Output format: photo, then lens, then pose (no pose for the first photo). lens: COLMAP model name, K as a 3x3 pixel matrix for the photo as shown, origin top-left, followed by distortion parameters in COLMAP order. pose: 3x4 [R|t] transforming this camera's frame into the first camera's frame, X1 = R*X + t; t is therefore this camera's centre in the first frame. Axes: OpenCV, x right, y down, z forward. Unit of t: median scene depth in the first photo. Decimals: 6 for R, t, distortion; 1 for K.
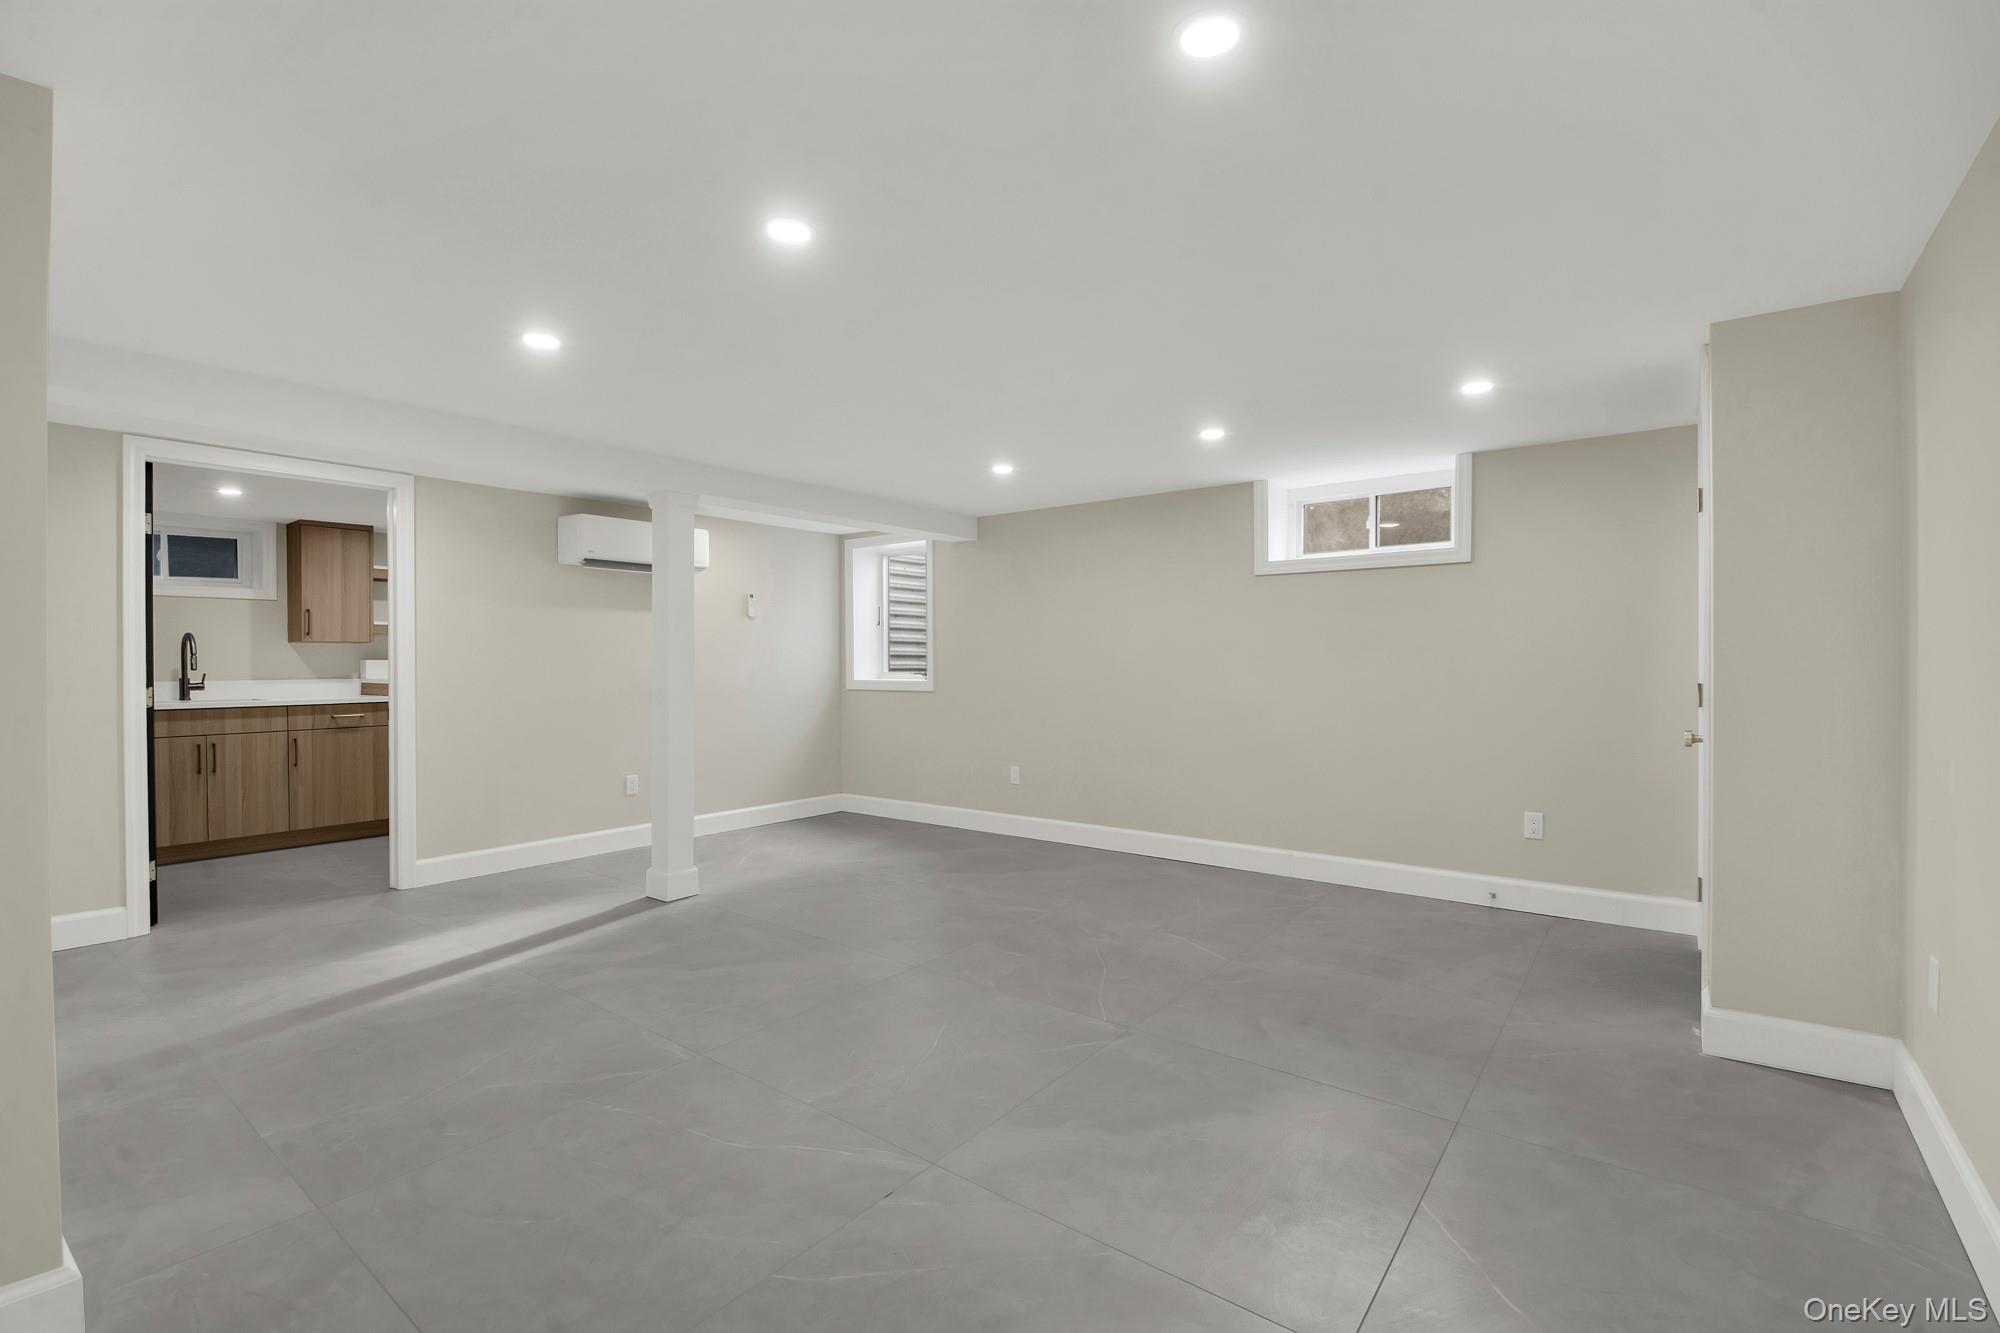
lens RADIAL K [[879.6, 0, 1007.7], [0, 879.6, 662.0], [0, 0, 1]] dist [0.011669, -0.016092]
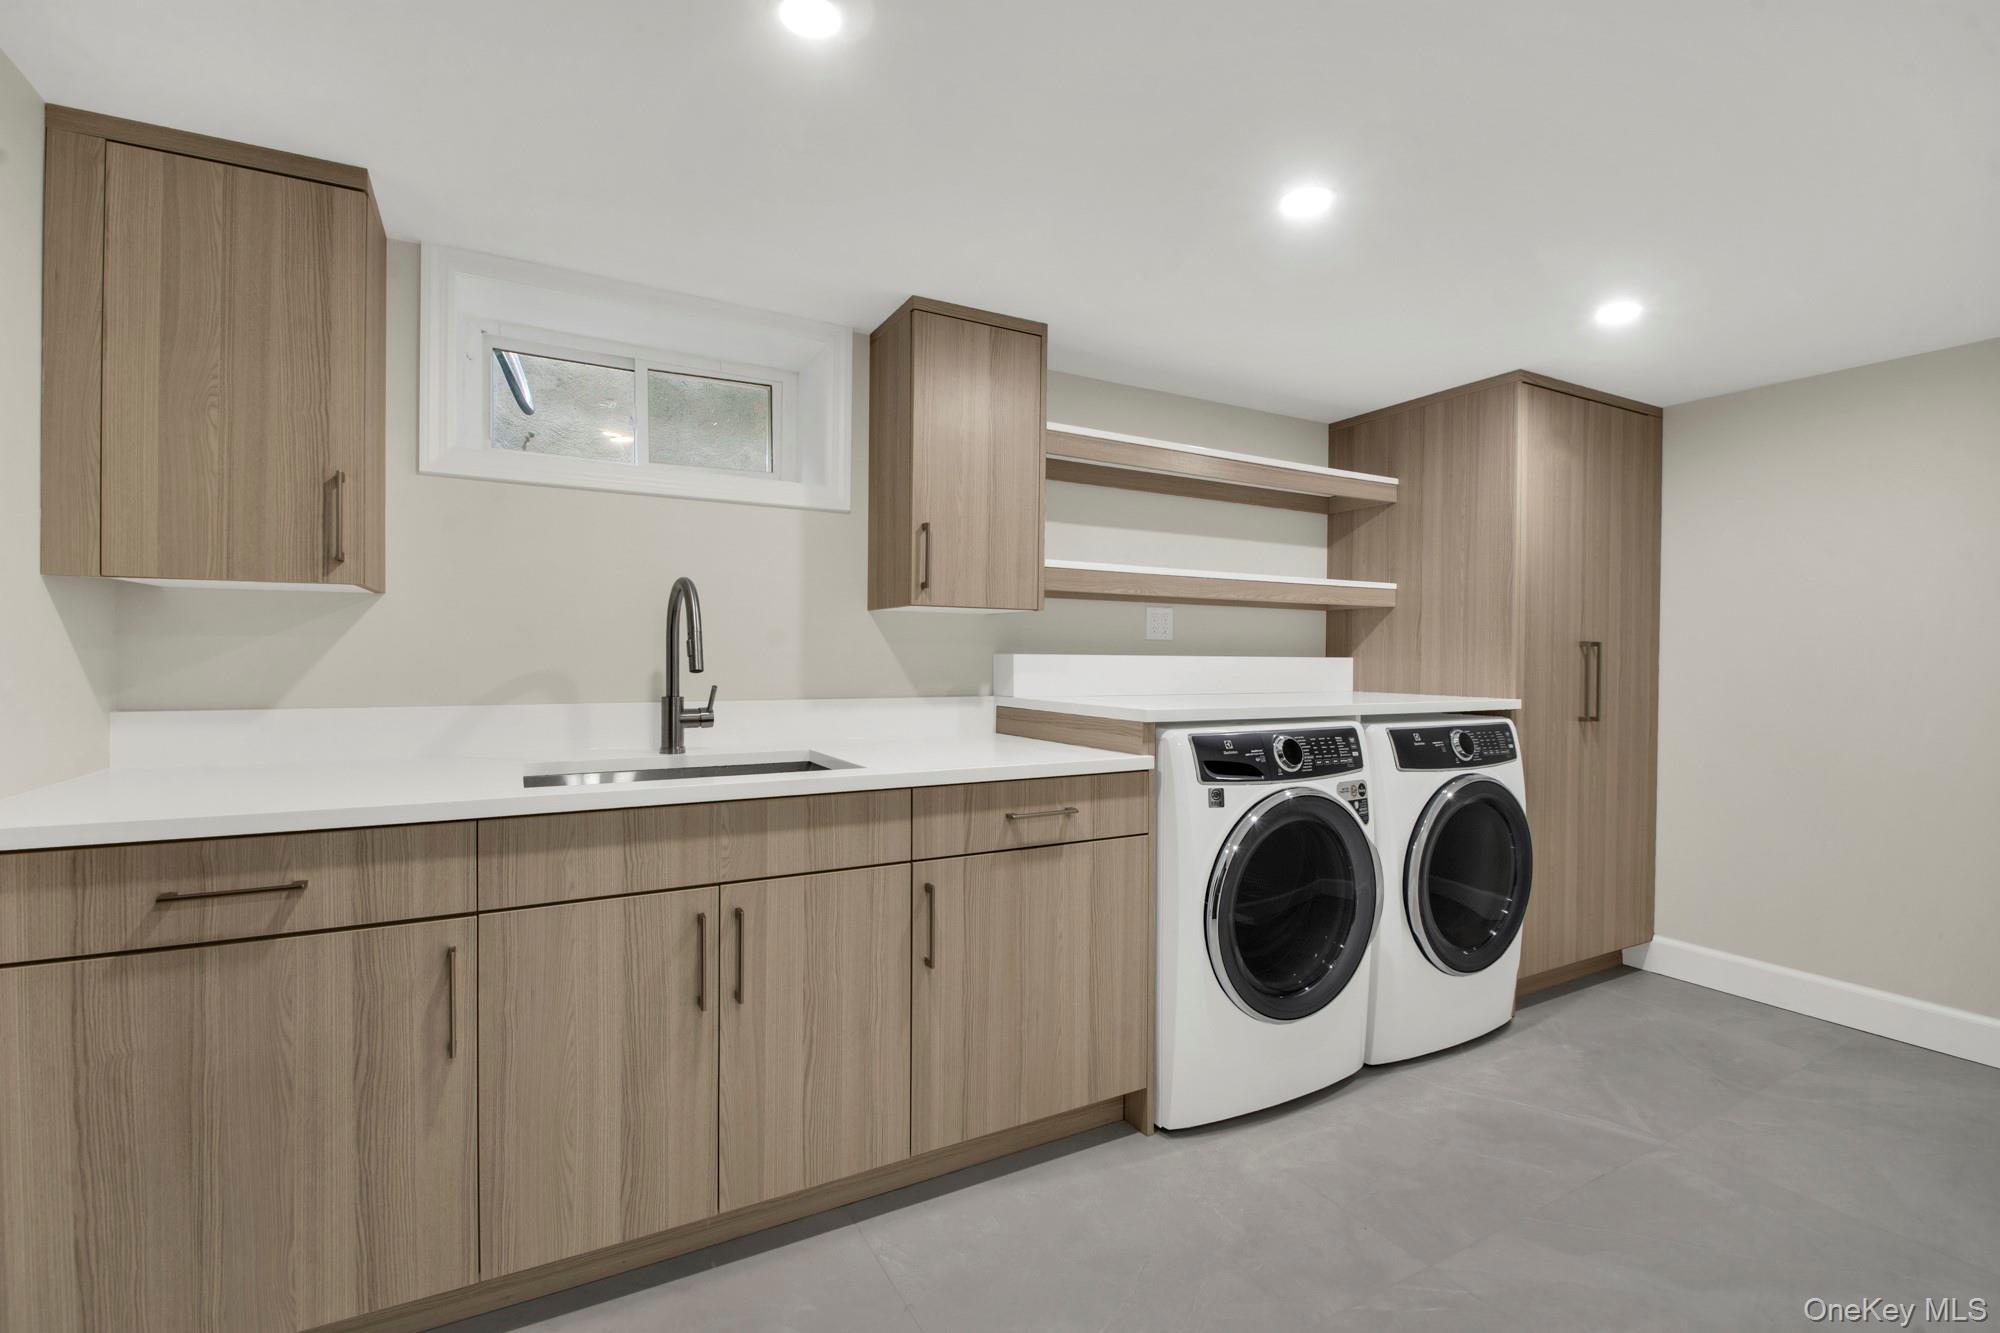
lens RADIAL K [[879.6, 0, 1007.7], [0, 879.6, 662.0], [0, 0, 1]] dist [0.011669, -0.016092]
pose [[0.918910, 0.014729, -0.394192, -0.649319], [-0.015617, 0.999878, 0.000955, 0.001144], [0.394158, 0.005278, 0.919028, 0.700969]]
